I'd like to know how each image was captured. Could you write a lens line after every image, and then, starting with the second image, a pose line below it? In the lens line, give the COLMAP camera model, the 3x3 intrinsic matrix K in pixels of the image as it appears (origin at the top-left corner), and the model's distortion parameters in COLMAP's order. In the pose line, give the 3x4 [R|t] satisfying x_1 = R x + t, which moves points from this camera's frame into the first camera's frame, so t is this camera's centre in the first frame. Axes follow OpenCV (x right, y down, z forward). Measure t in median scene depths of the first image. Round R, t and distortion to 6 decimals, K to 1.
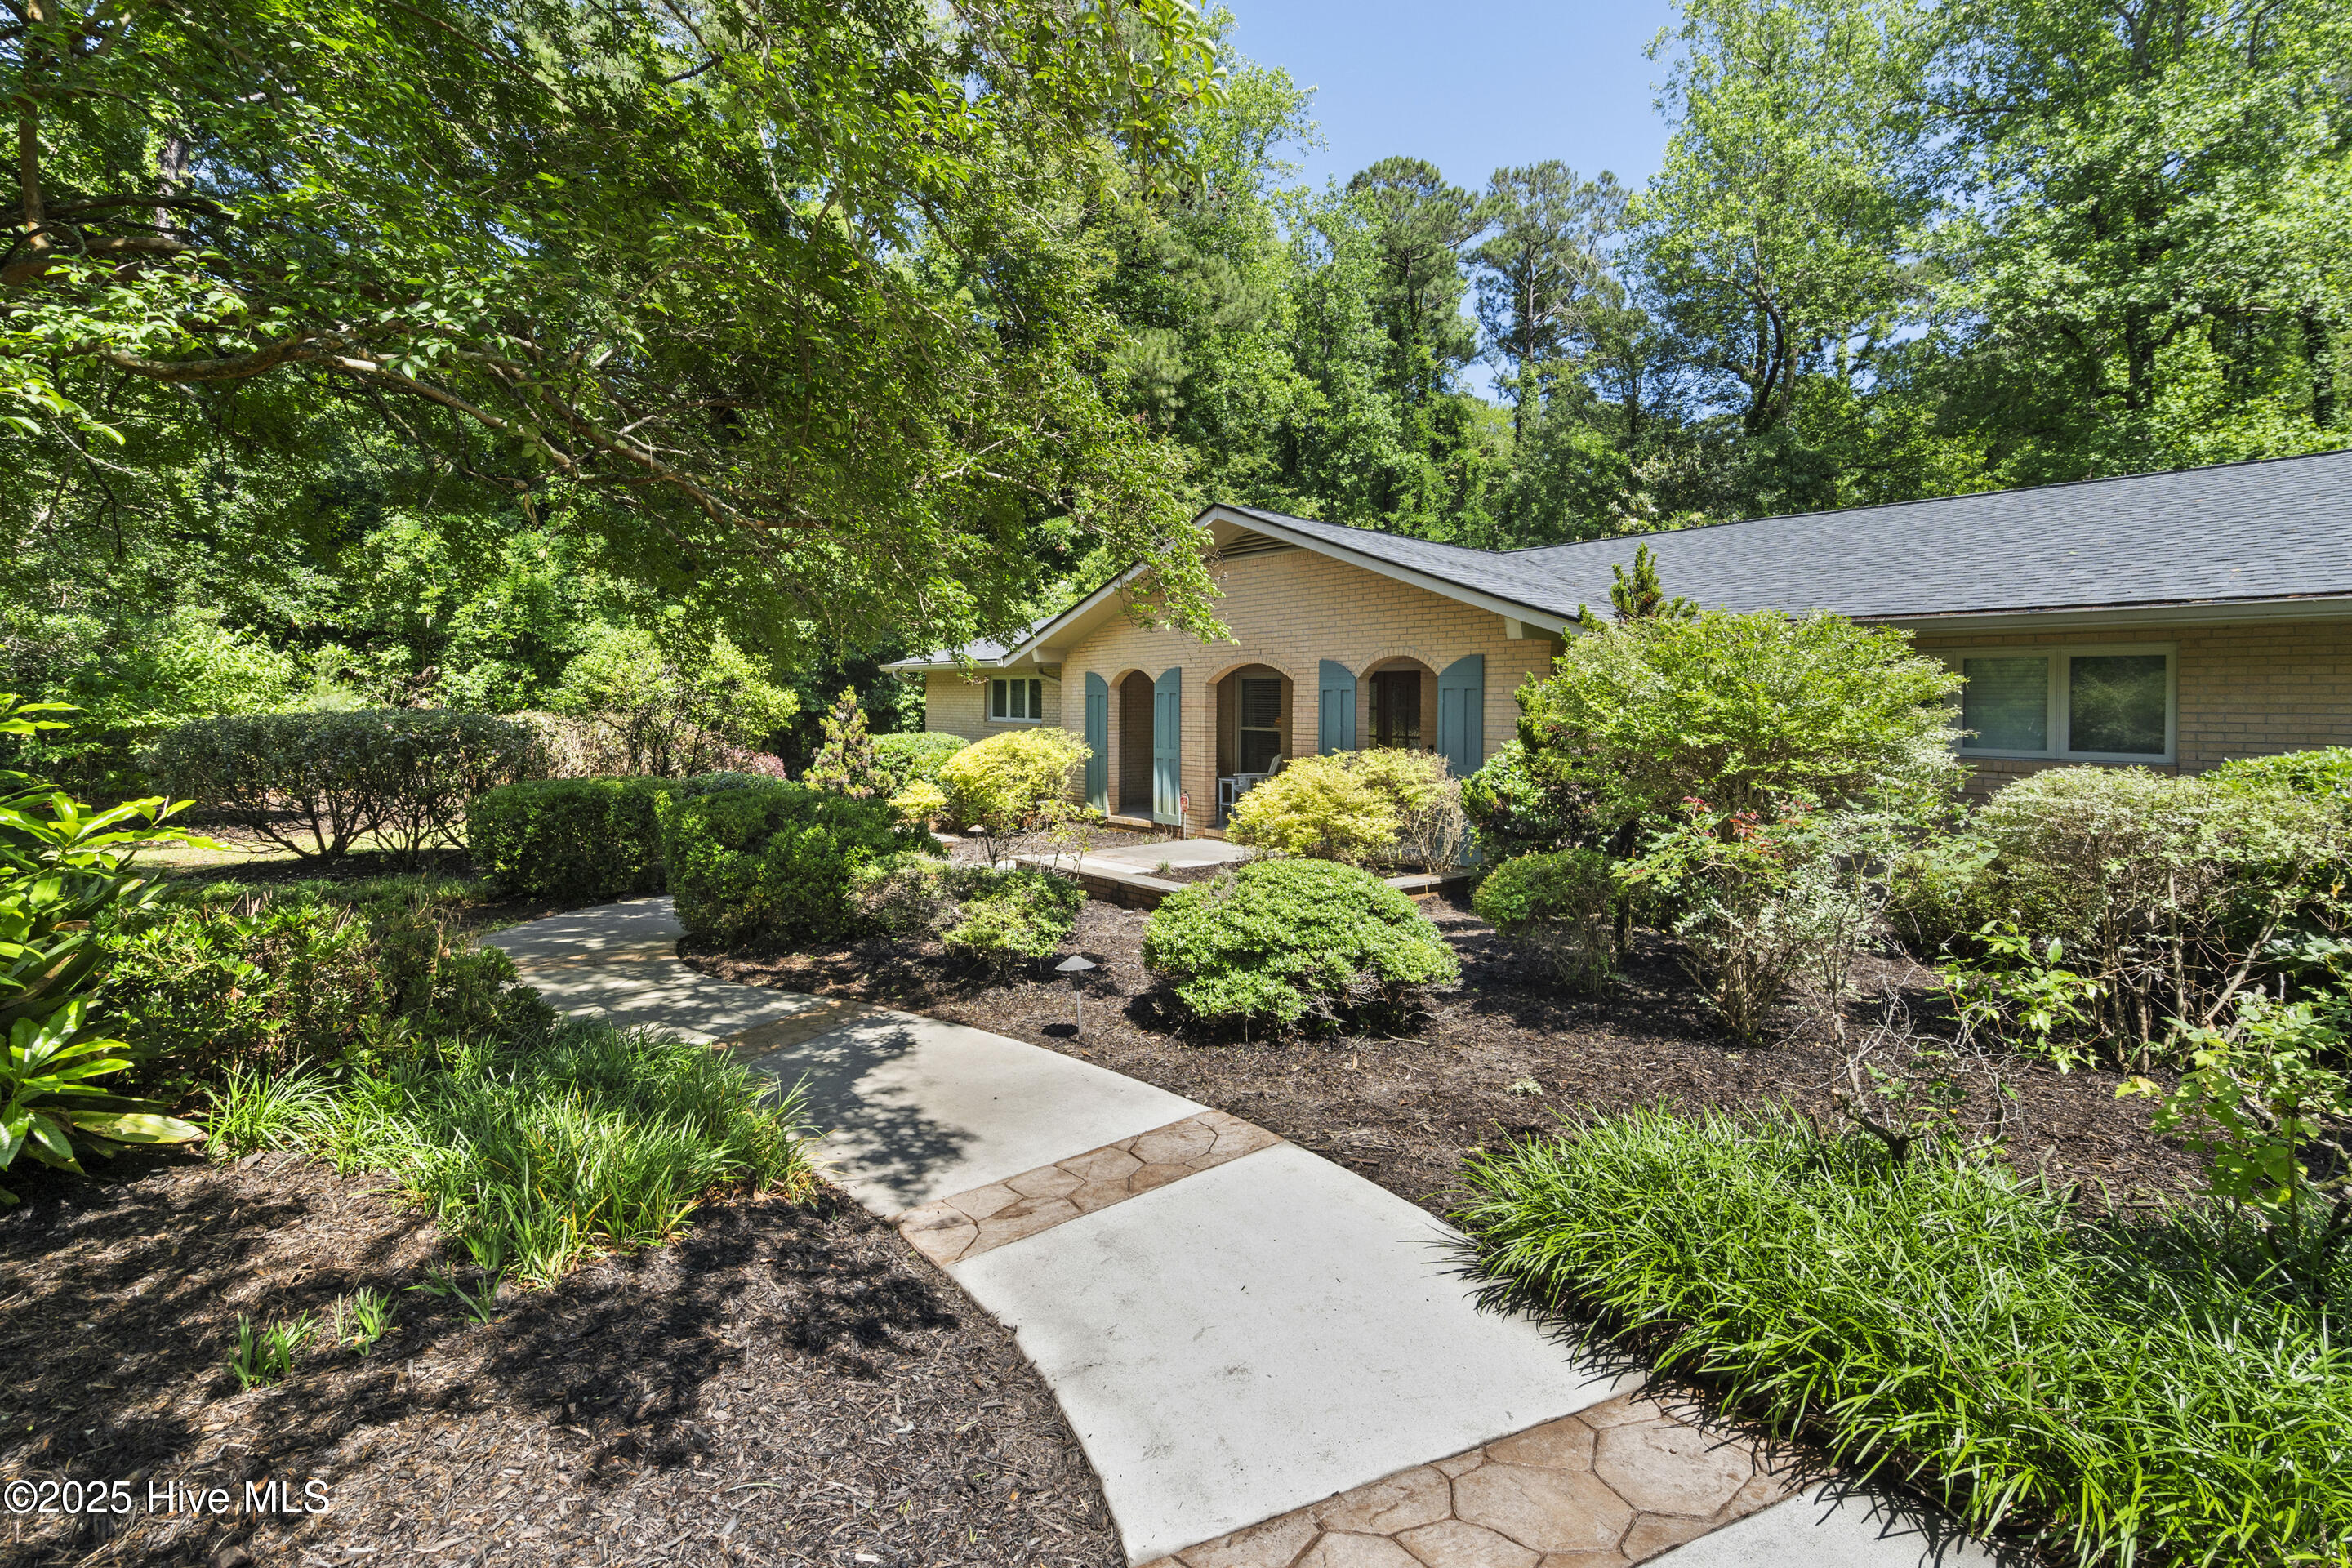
lens RADIAL K [[1032.8, 0, 1179.0], [0, 1032.8, 656.5], [0, 0, 1]] dist [0.001621, 0.000263]
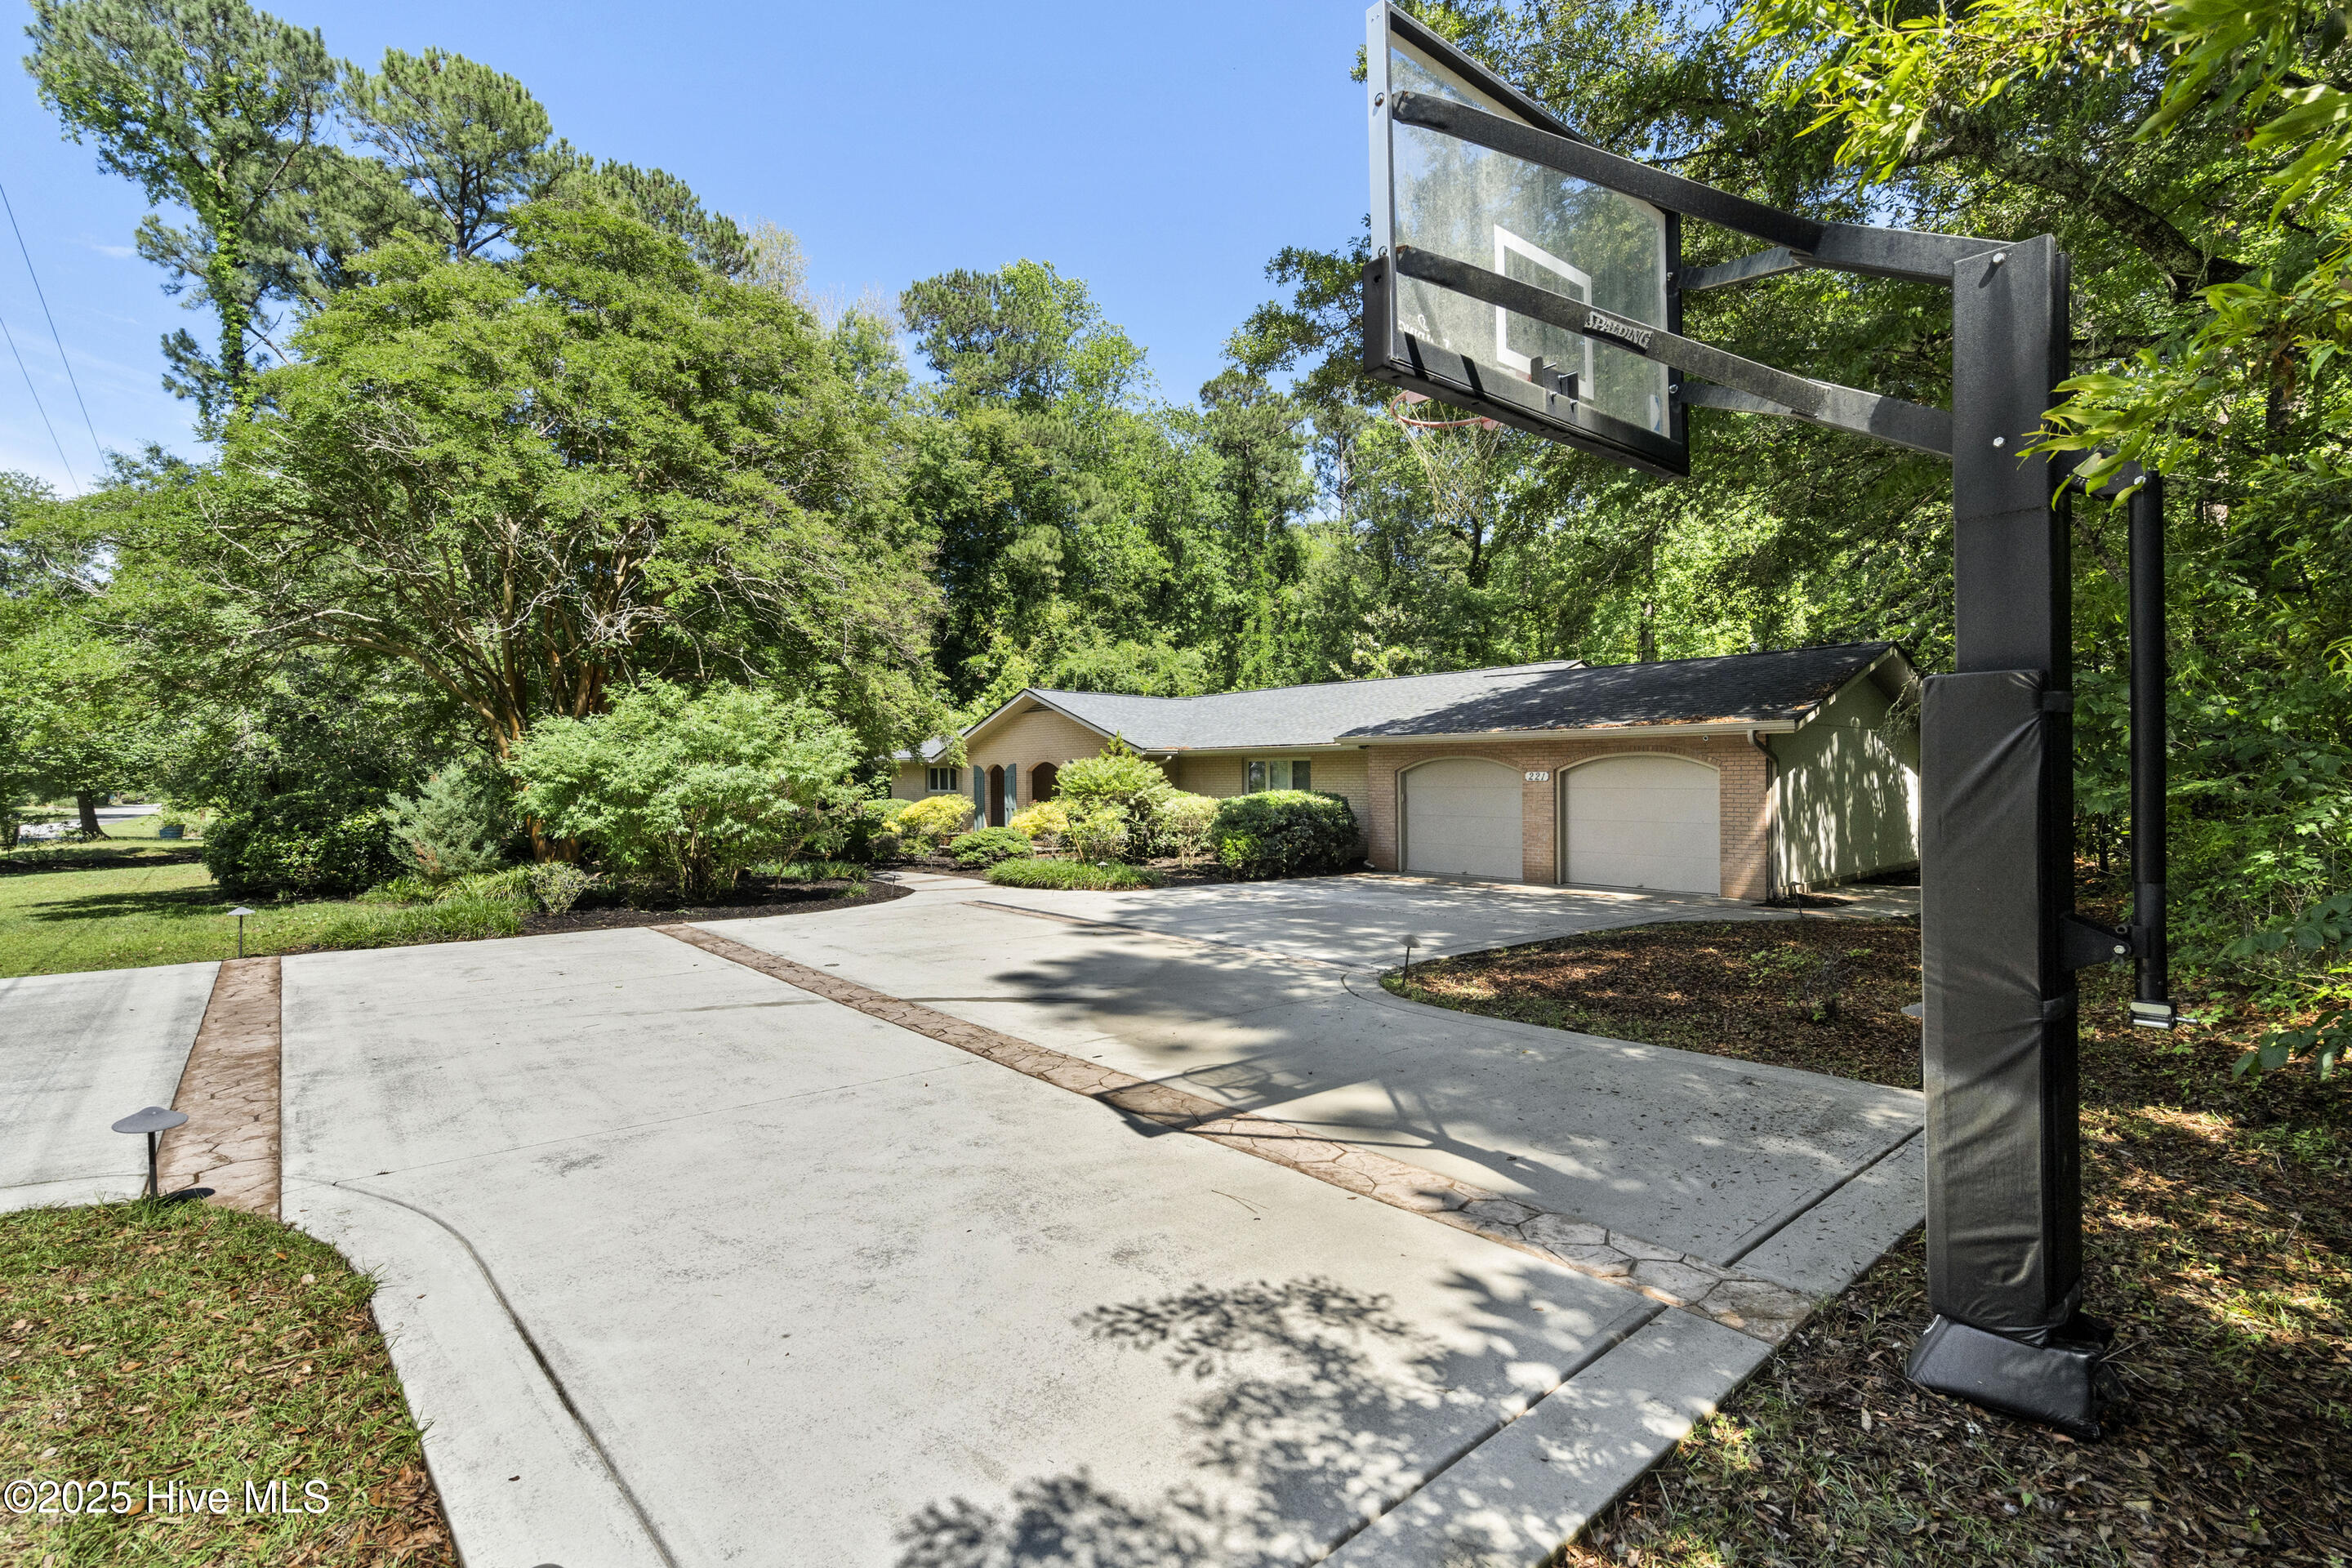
lens RADIAL K [[1096.9, 0, 1176.9], [0, 1096.9, 748.7], [0, 0, 1]] dist [-0.002534, -0.000139]
pose [[0.999731, -0.016743, 0.016061, 0.170005], [0.016378, 0.999610, 0.022603, -0.037690], [-0.016433, -0.022334, 0.999615, -0.705655]]
